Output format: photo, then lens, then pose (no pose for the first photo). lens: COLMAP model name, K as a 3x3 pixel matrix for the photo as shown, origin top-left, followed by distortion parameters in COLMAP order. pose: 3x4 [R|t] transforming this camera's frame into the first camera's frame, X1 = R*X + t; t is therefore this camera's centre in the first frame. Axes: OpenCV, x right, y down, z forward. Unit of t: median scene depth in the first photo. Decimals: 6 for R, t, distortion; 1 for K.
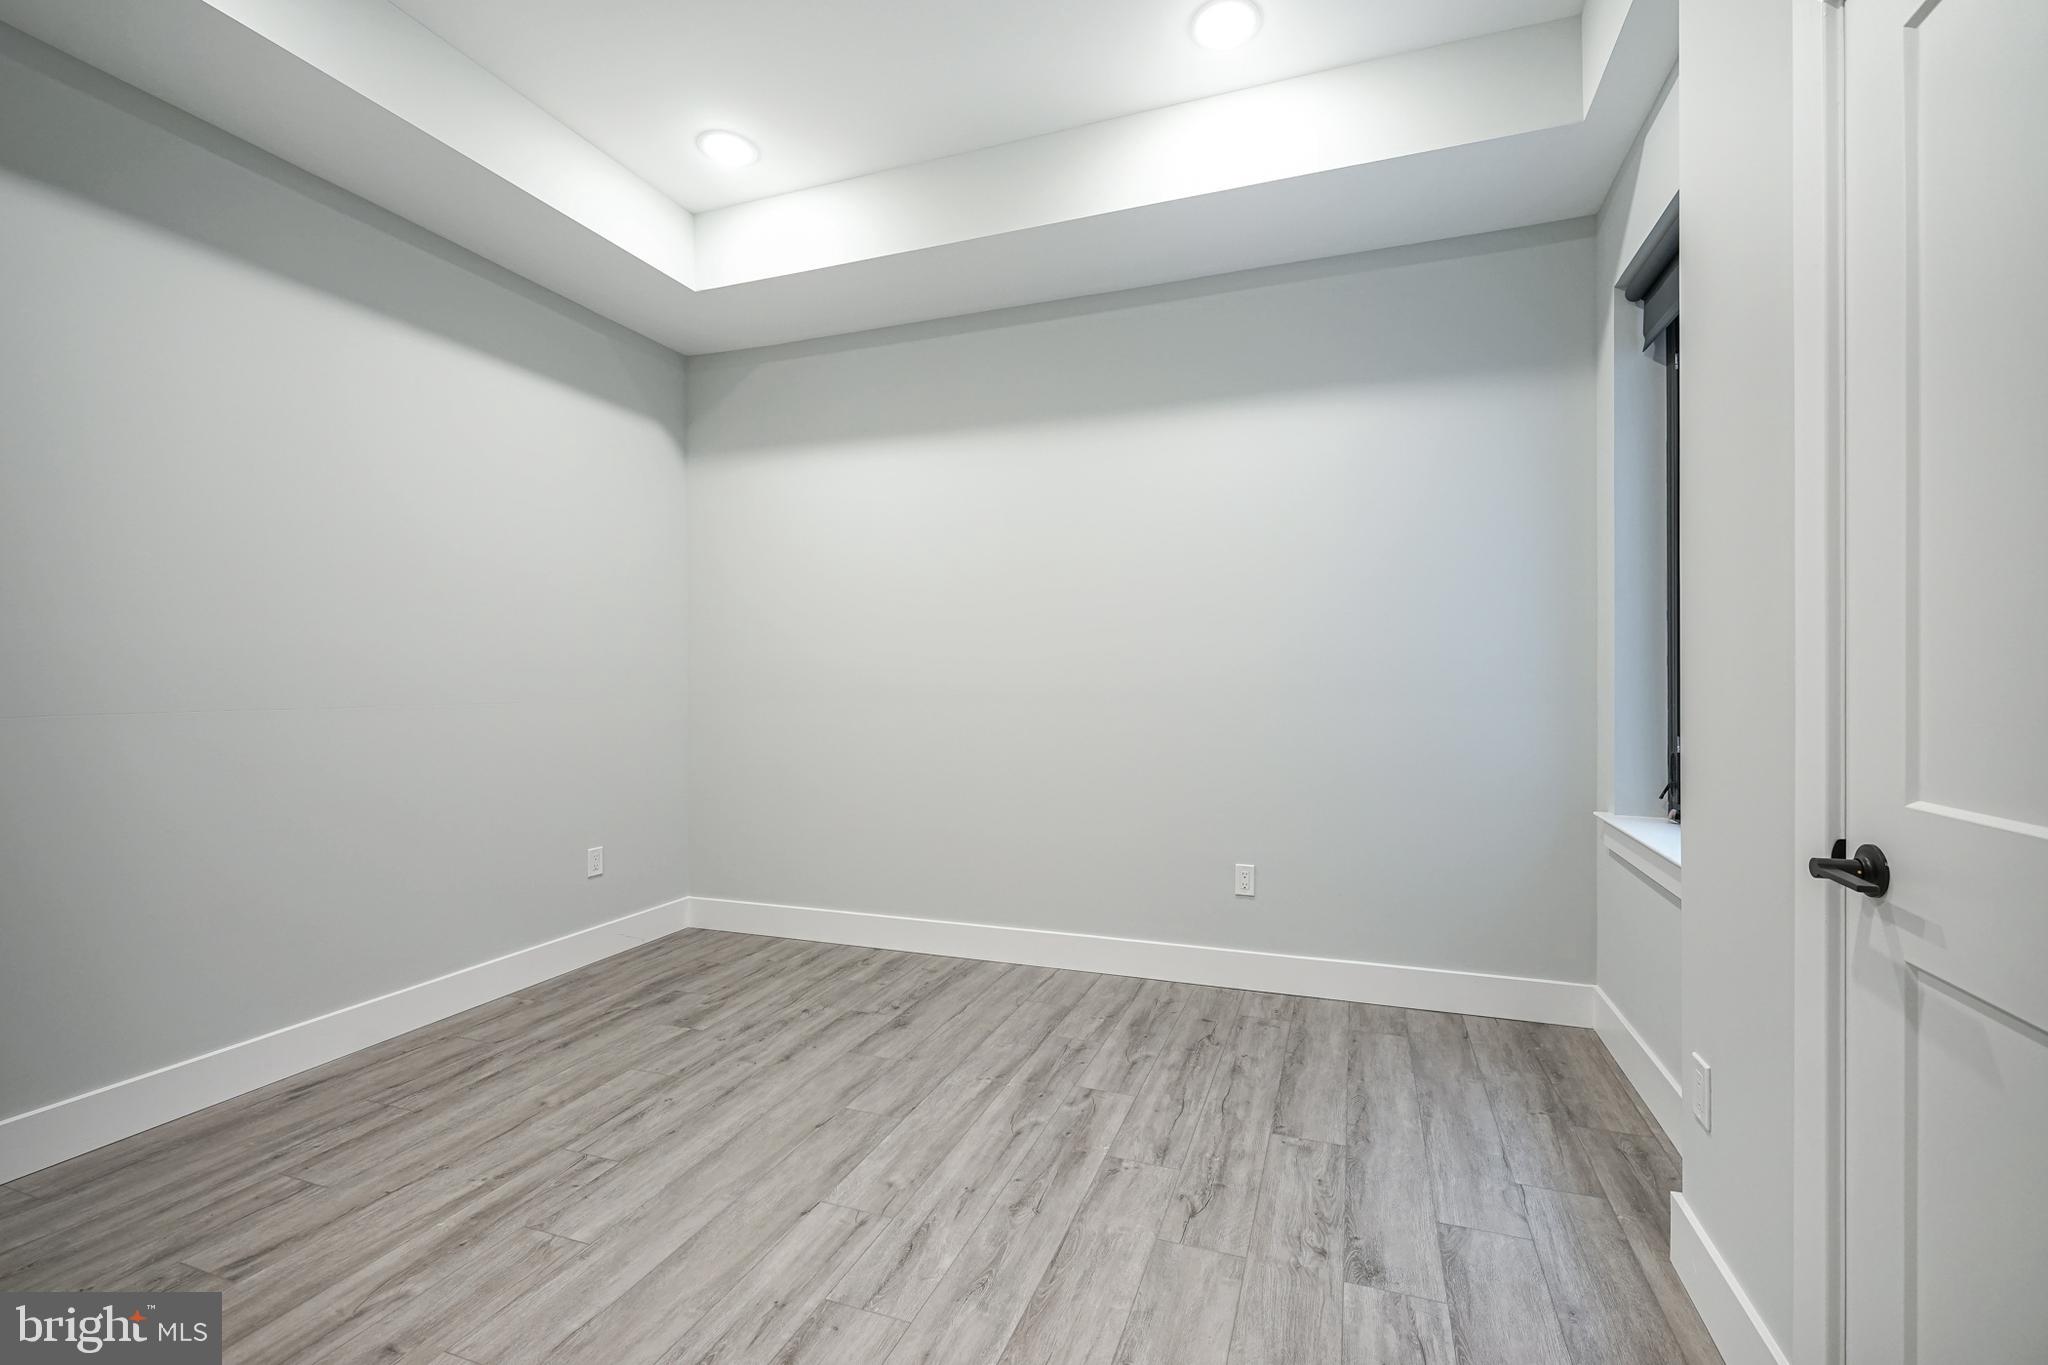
lens RADIAL K [[824.2, 0, 1016.0], [0, 824.2, 678.9], [0, 0, 1]] dist [-0.003047, 0.000595]
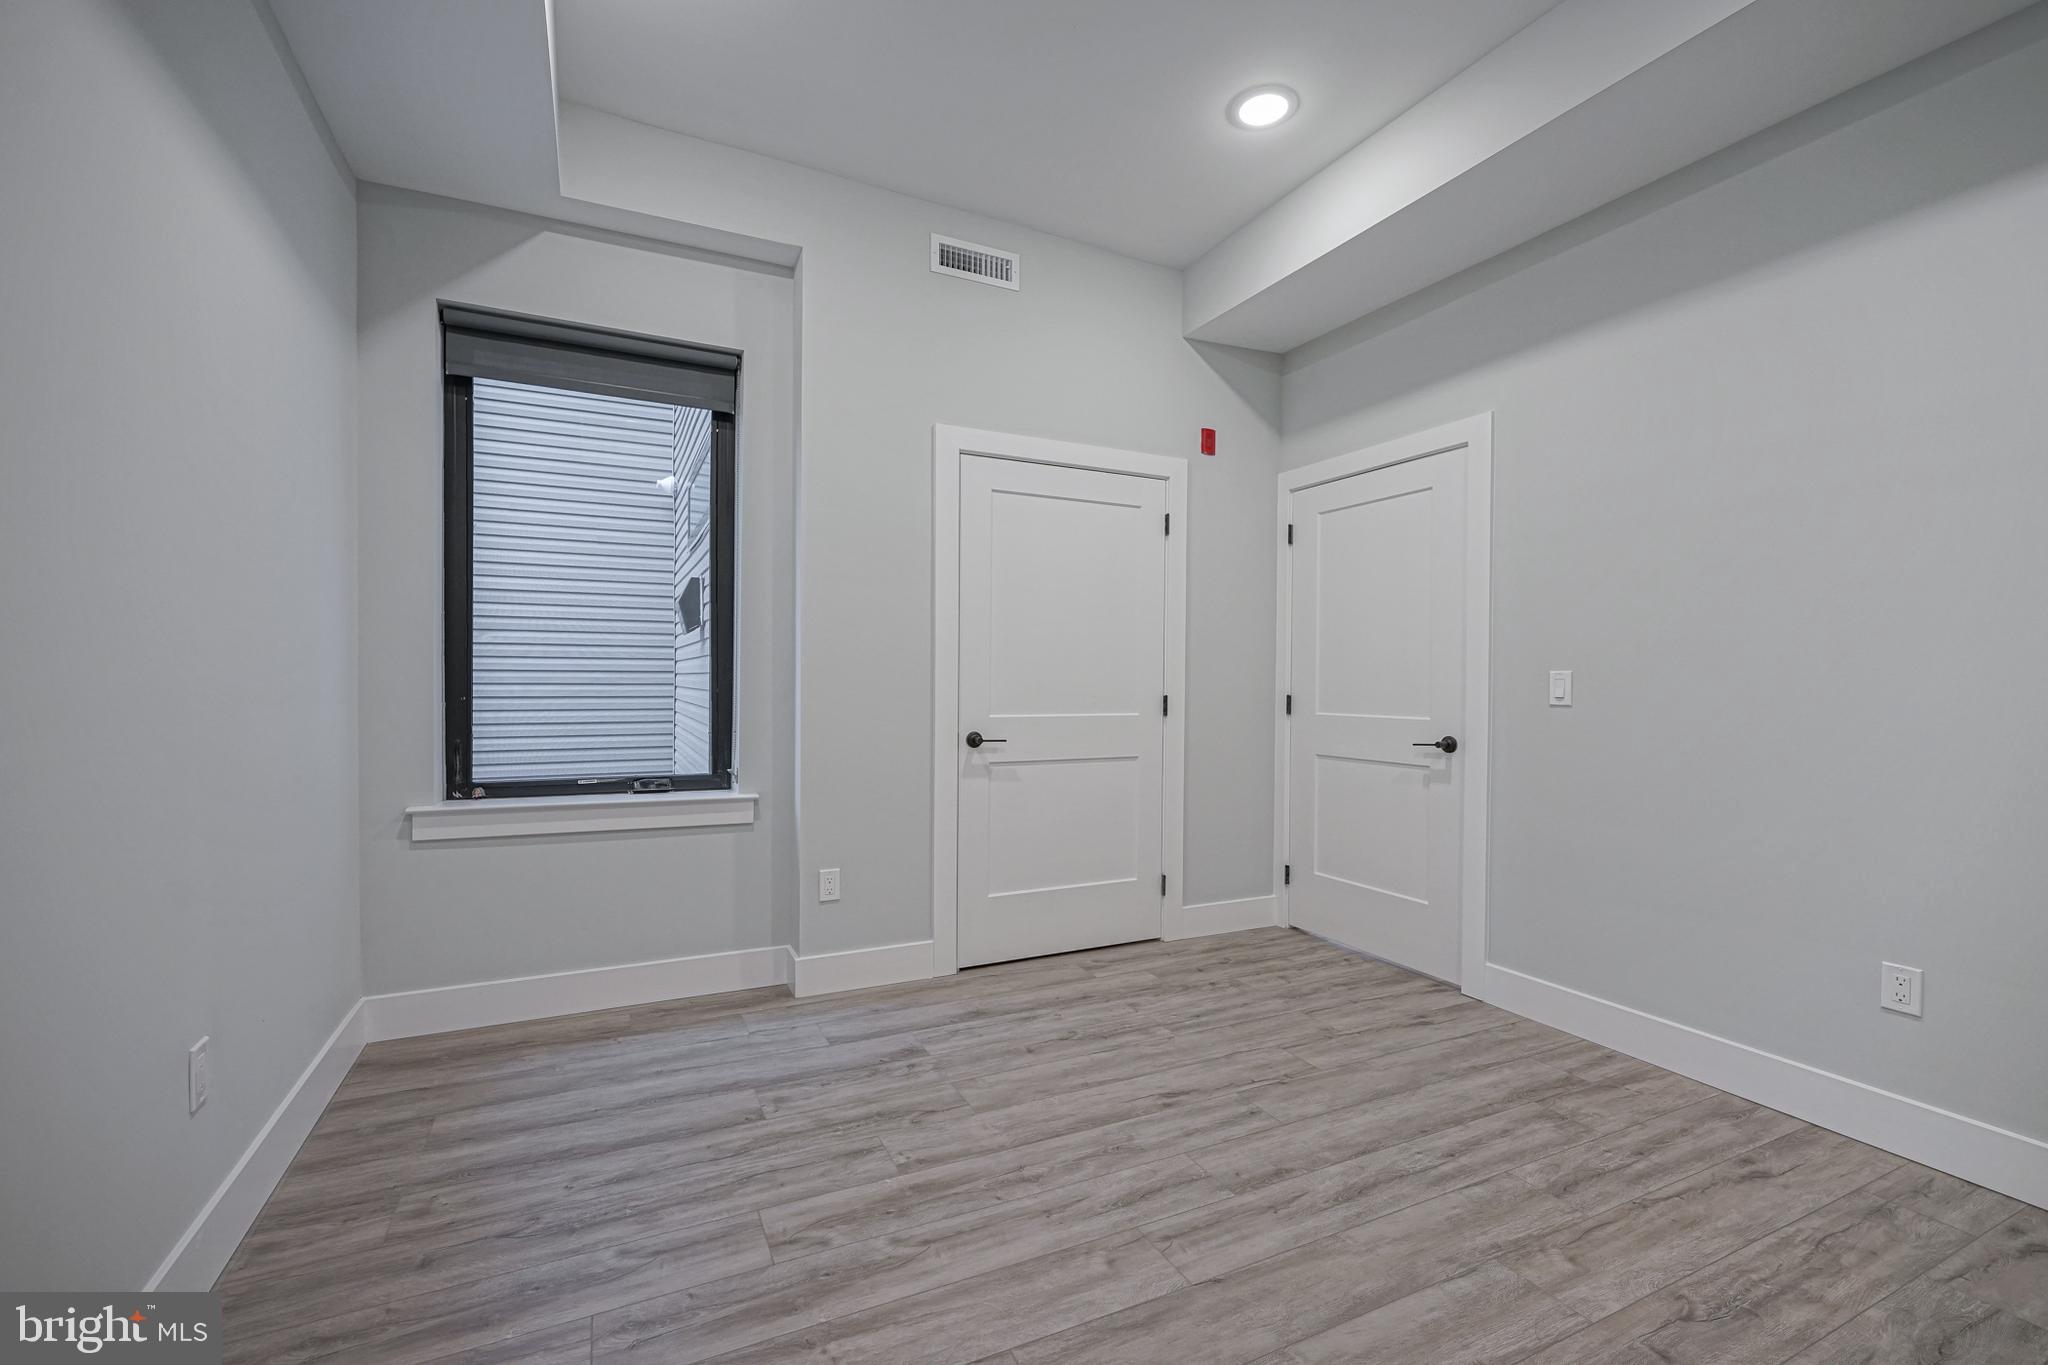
lens RADIAL K [[824.2, 0, 1019.6], [0, 824.2, 692.0], [0, 0, 1]] dist [-0.003047, 0.000595]
pose [[-0.716945, -0.012672, 0.697015, -0.688570], [-0.006451, 0.999913, 0.011544, 0.025289], [-0.697100, 0.003780, -0.716964, 1.726521]]
